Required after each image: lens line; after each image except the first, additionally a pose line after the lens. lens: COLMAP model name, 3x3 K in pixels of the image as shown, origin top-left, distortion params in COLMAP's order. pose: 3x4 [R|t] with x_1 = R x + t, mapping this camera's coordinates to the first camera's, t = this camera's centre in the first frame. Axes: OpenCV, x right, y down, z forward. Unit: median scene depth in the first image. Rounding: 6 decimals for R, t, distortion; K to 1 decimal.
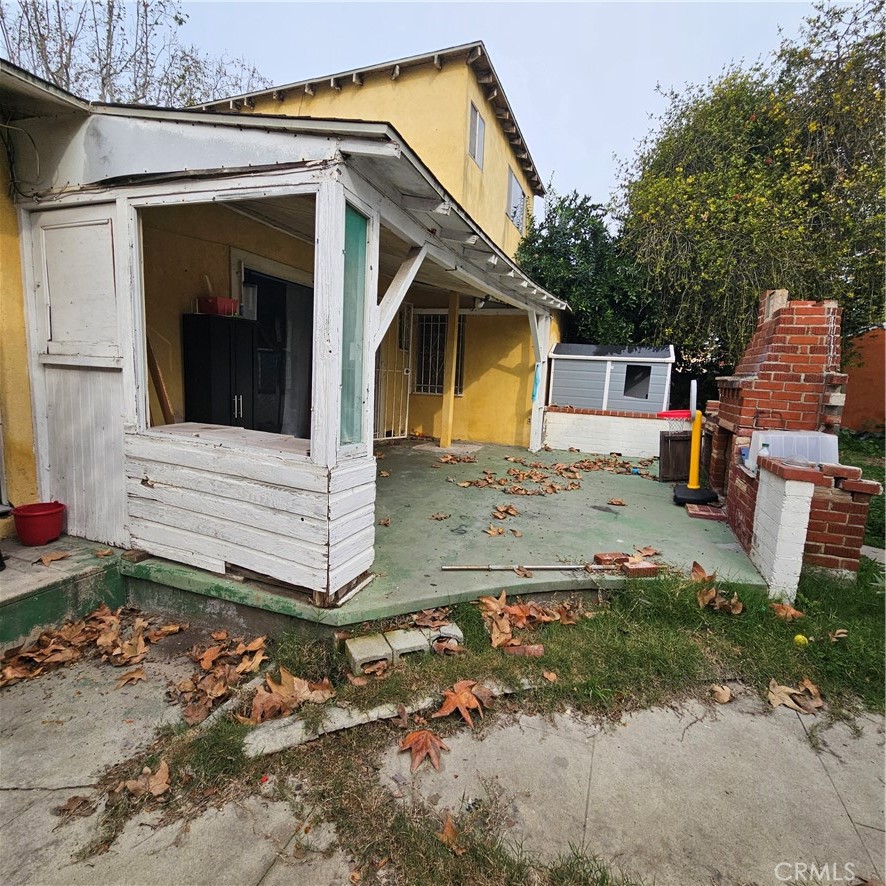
lens RADIAL K [[486.1, 0, 443.6], [0, 486.1, 444.2], [0, 0, 1]] dist [0.001533, -0.002256]
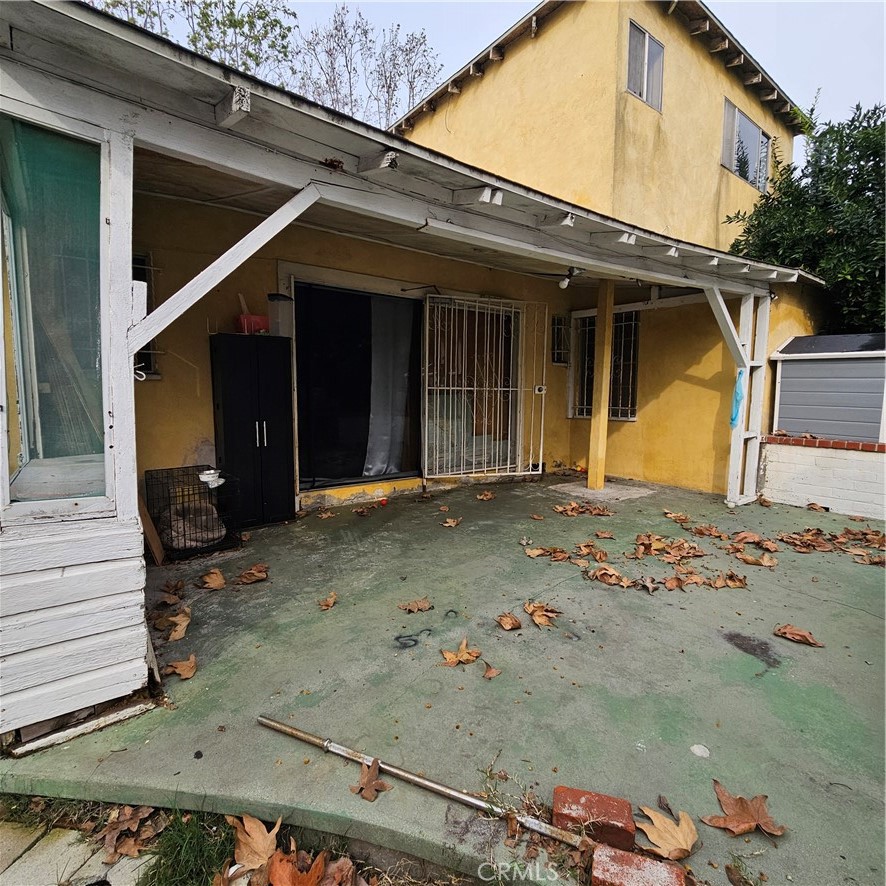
lens RADIAL K [[486.1, 0, 442.5], [0, 486.1, 441.8], [0, 0, 1]] dist [0.001533, -0.002256]
pose [[0.852170, 0.017614, -0.522968, 0.189263], [-0.046189, 0.998064, -0.041650, -0.023632], [0.521222, 0.059648, 0.851334, 0.238947]]
